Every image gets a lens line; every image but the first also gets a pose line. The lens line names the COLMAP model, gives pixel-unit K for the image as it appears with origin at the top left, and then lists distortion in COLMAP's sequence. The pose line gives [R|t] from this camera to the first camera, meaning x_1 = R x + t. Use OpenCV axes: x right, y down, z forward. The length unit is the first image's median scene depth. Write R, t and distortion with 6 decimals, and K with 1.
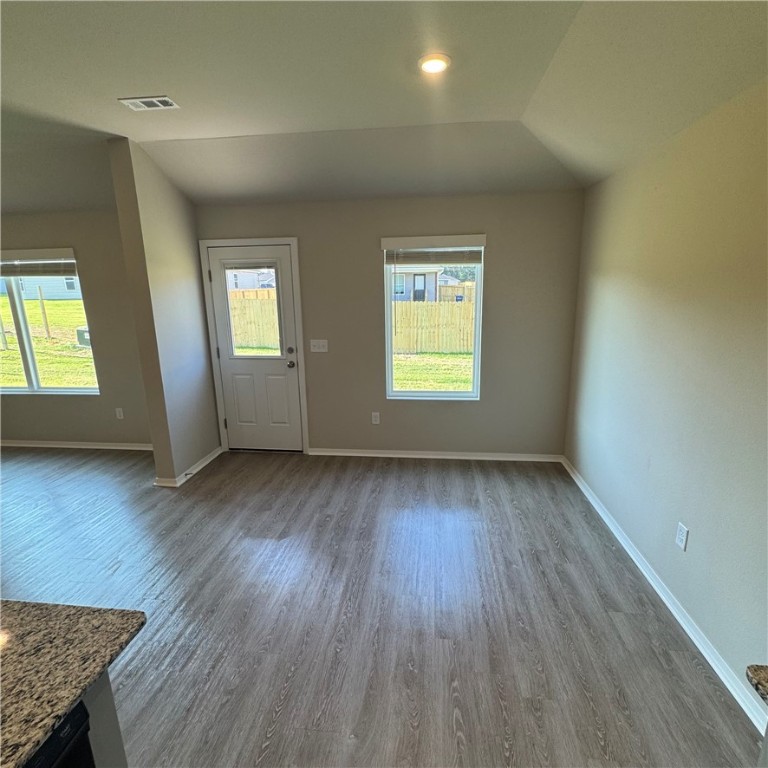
lens RADIAL K [[408.2, 0, 382.3], [0, 408.2, 383.6], [0, 0, 1]] dist [-0.006314, 0.001248]
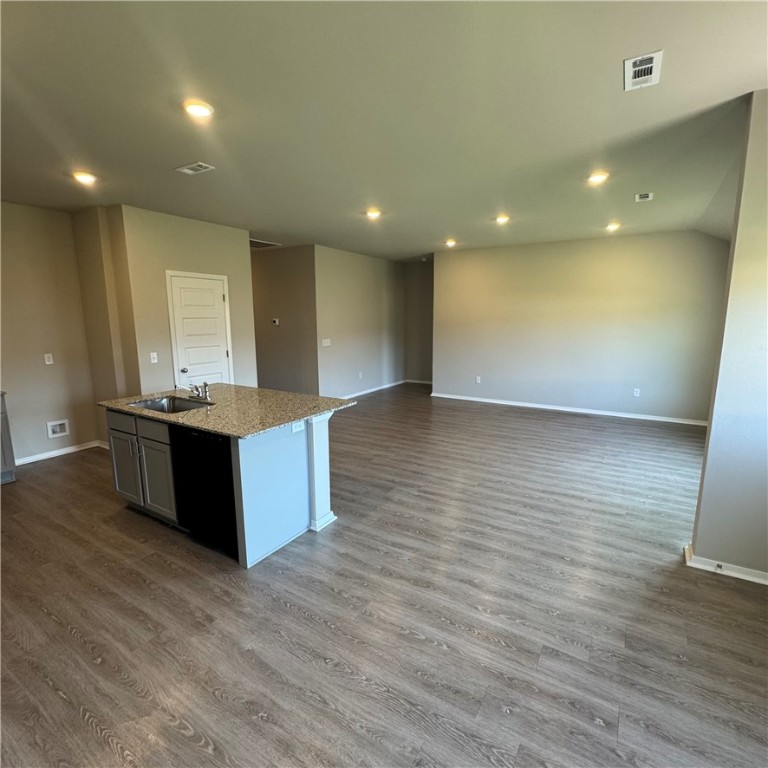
lens RADIAL K [[408.2, 0, 393.1], [0, 408.2, 386.5], [0, 0, 1]] dist [-0.006314, 0.001248]
pose [[-0.410950, 0.172682, -0.895154, 0.303929], [-0.191697, 0.943577, 0.270028, -0.141129], [0.891276, 0.282566, -0.354660, 0.658231]]
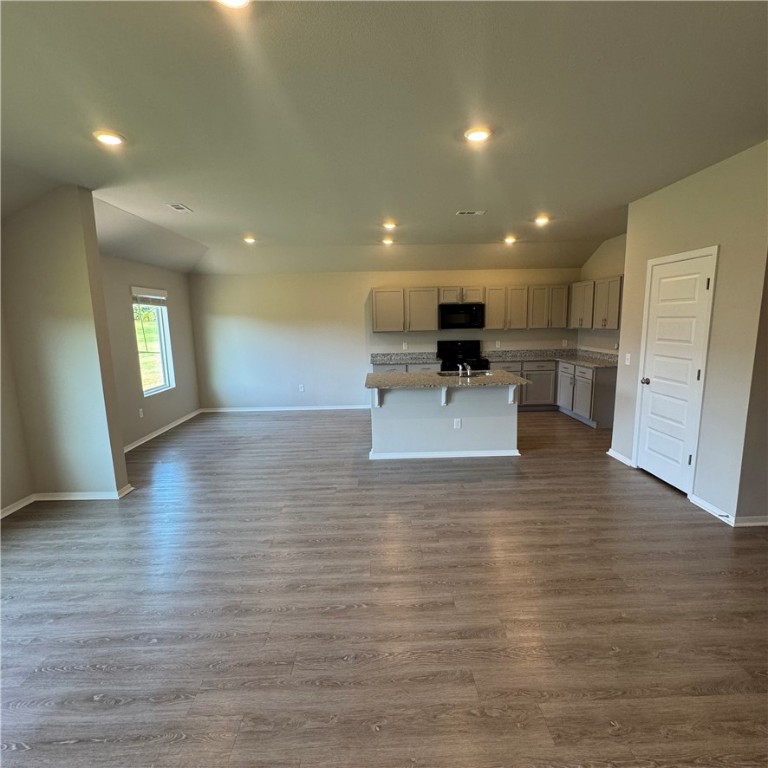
lens RADIAL K [[408.2, 0, 380.7], [0, 408.2, 387.0], [0, 0, 1]] dist [-0.006314, 0.001248]
pose [[-0.125836, -0.145833, 0.981274, -1.567215], [0.241672, 0.954831, 0.172895, -0.045333], [-0.962164, 0.258903, -0.084908, 0.342663]]
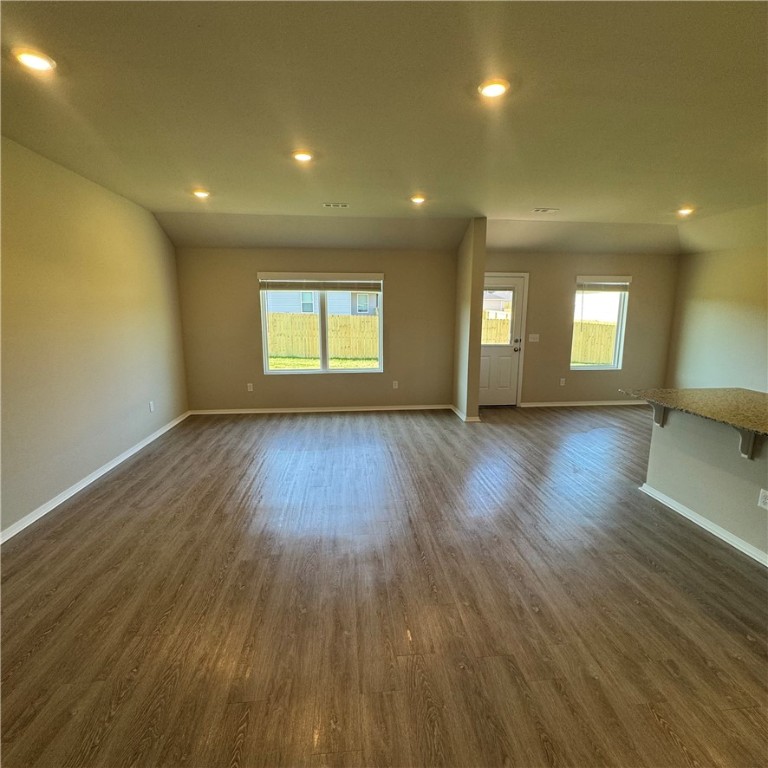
lens RADIAL K [[408.2, 0, 389.3], [0, 408.2, 384.8], [0, 0, 1]] dist [-0.006314, 0.001248]
pose [[0.976377, -0.021673, 0.214985, -1.141753], [0.030681, 0.998782, -0.038651, 0.149336], [-0.213885, 0.044334, 0.975852, -0.498883]]
